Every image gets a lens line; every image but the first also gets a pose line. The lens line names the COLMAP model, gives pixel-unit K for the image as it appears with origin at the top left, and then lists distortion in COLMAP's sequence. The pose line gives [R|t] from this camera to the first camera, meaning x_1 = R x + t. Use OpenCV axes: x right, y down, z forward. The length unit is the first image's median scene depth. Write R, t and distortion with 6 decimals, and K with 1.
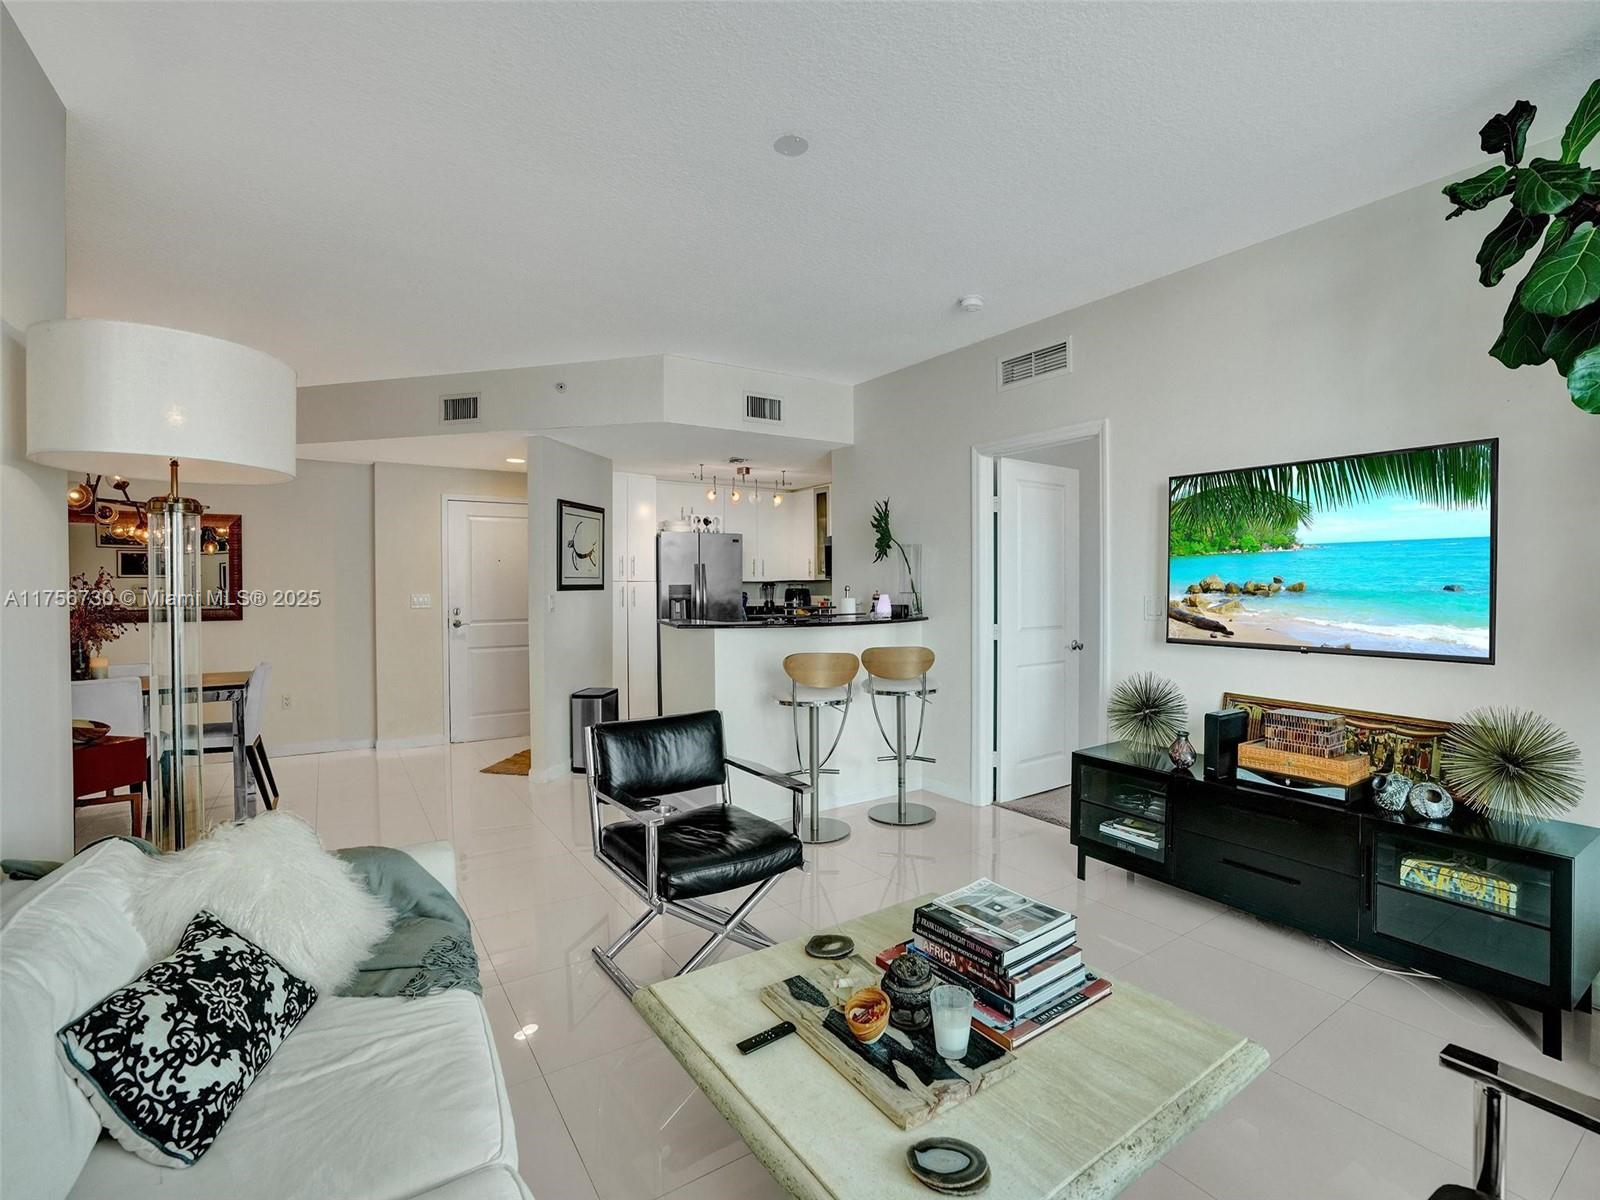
lens RADIAL K [[745.0, 0, 791.6], [0, 745.0, 589.8], [0, 0, 1]] dist [-0.061604, 0.020053]
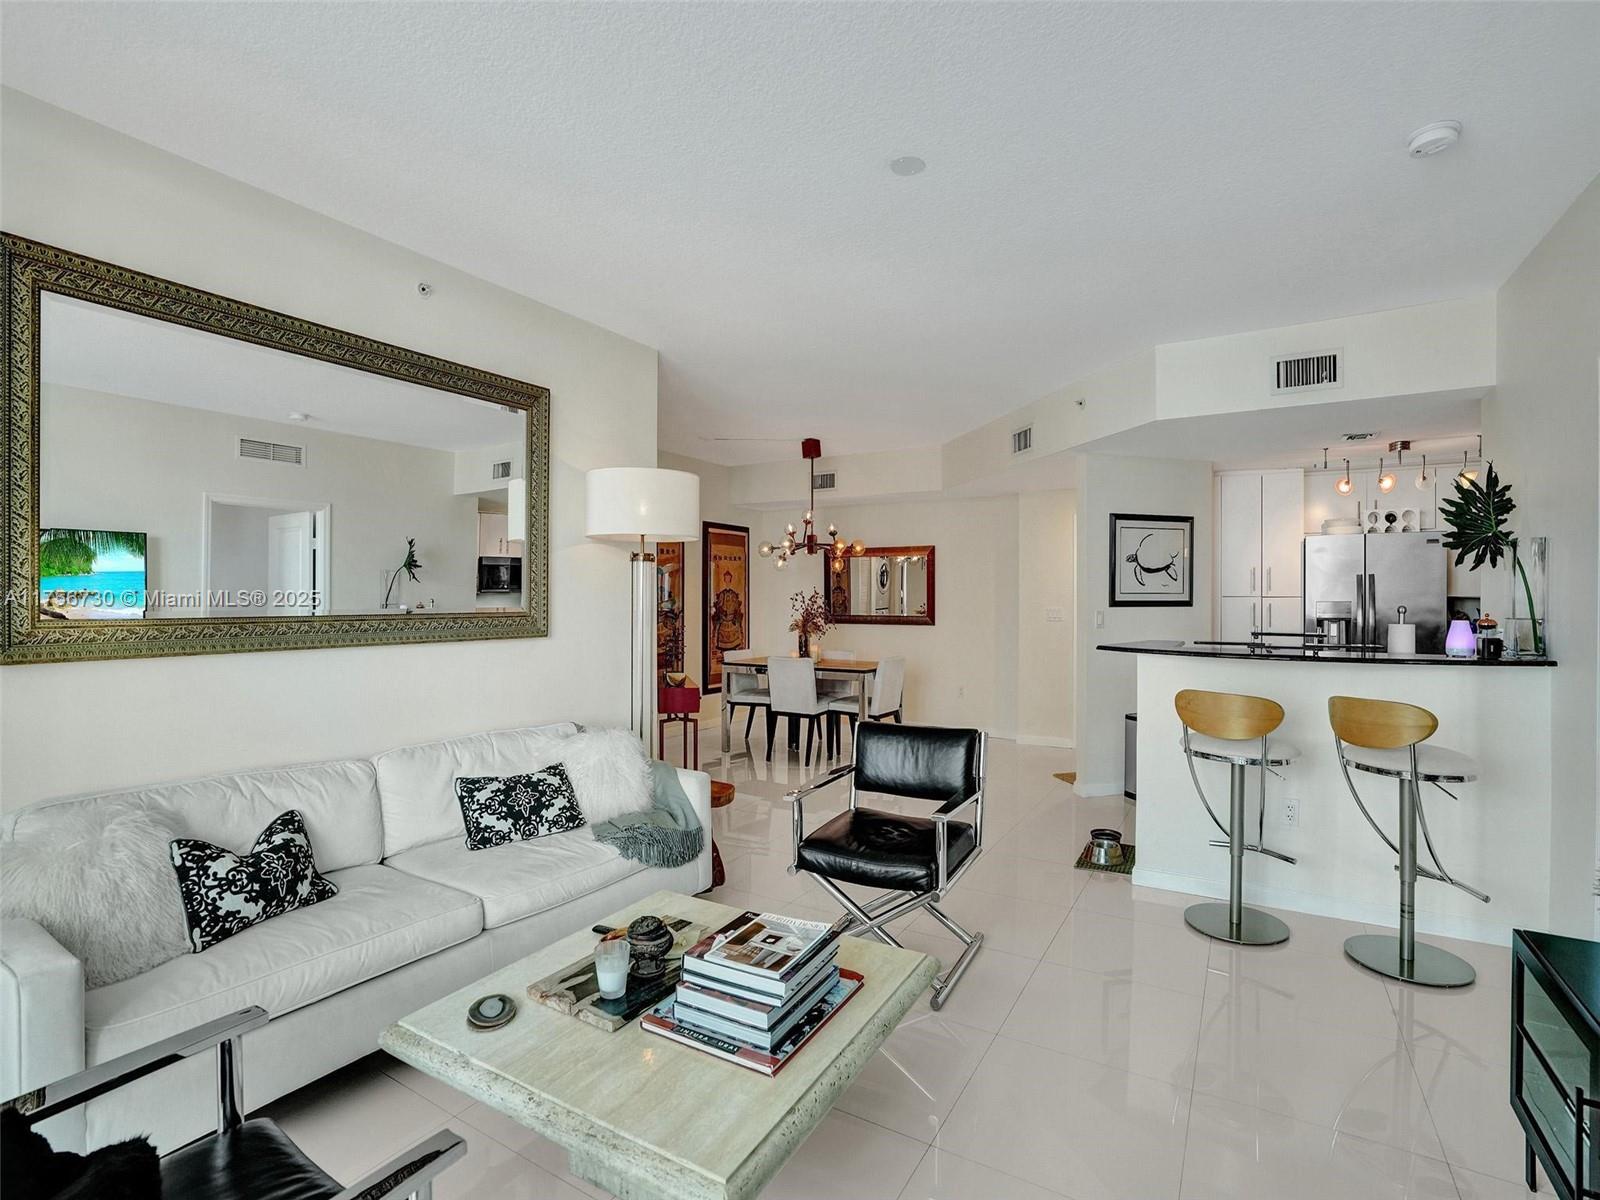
lens RADIAL K [[745.0, 0, 791.6], [0, 745.0, 589.8], [0, 0, 1]] dist [-0.061604, 0.020053]
pose [[0.427947, -0.004975, -0.903790, 0.876167], [-0.009746, 0.999901, -0.010119, -0.017170], [0.903751, 0.013138, 0.427856, 0.447728]]
